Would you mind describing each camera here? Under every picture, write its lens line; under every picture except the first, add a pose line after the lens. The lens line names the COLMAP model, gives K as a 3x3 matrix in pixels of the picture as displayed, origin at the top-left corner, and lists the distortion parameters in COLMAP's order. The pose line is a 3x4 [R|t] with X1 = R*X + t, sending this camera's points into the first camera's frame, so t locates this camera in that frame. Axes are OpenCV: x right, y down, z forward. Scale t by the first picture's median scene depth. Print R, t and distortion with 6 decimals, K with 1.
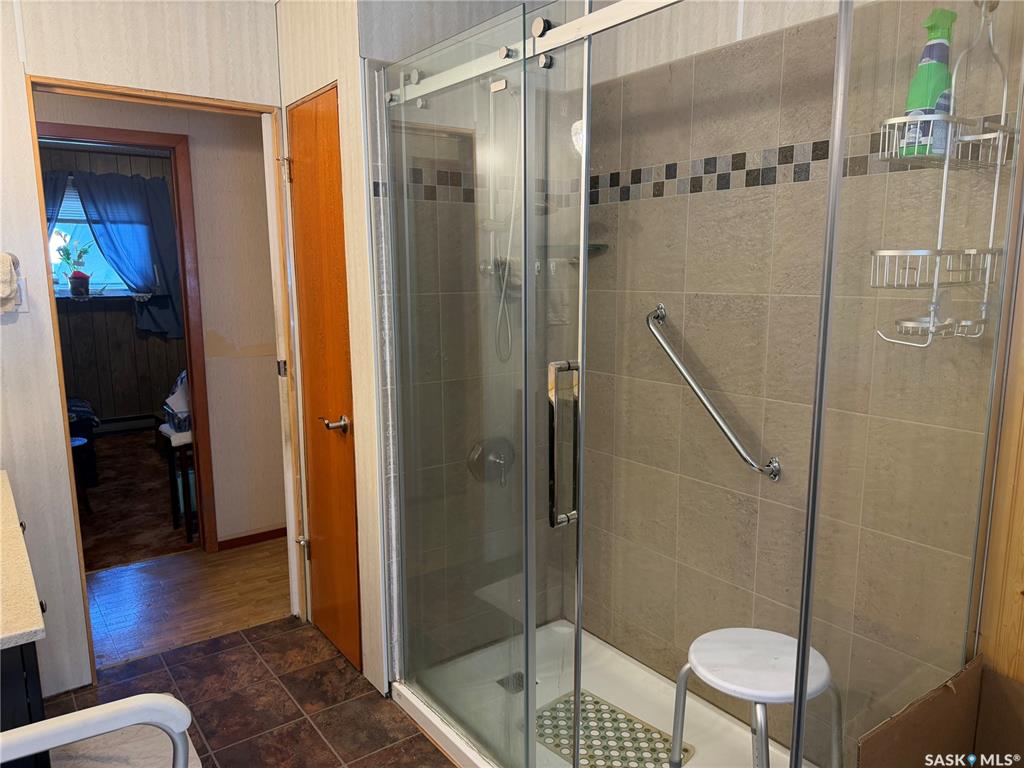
lens RADIAL K [[729.9, 0, 500.2], [0, 729.9, 393.1], [0, 0, 1]] dist [0.052049, -0.047931]
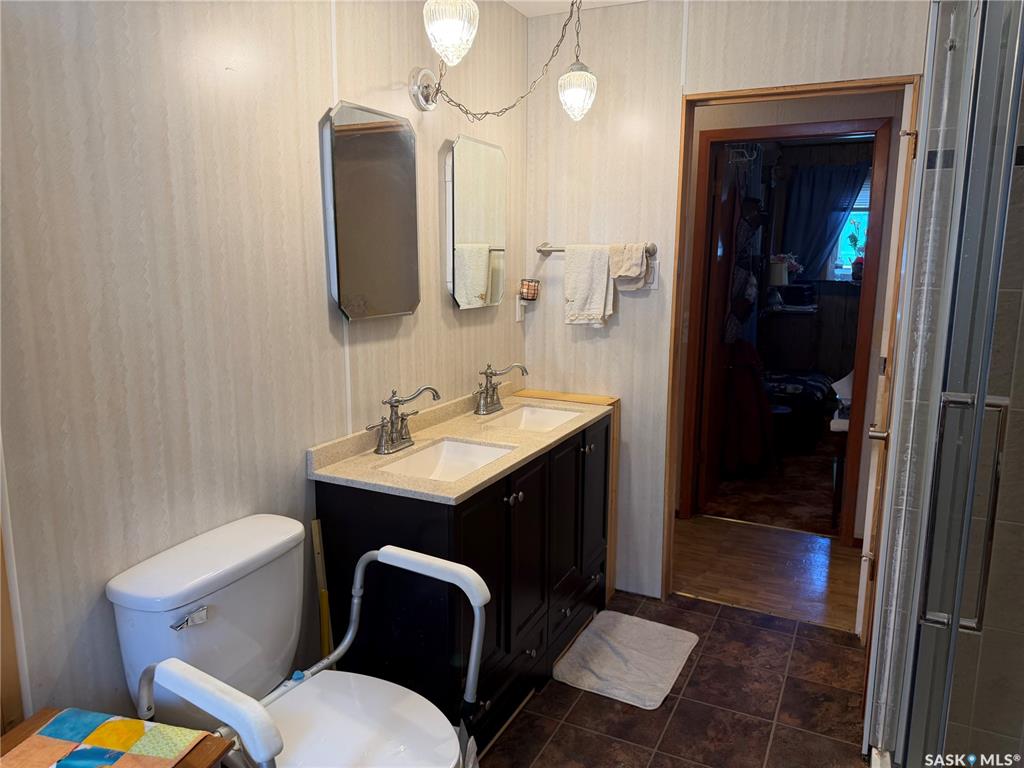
lens RADIAL K [[717.1, 0, 512.0], [0, 717.1, 384.0], [0, 0, 1]] dist [0.059783, -0.072904]
pose [[0.466565, 0.165802, -0.868808, 0.301223], [-0.157606, 0.982137, 0.102793, -0.035092], [0.870332, 0.088970, 0.484362, 0.188677]]
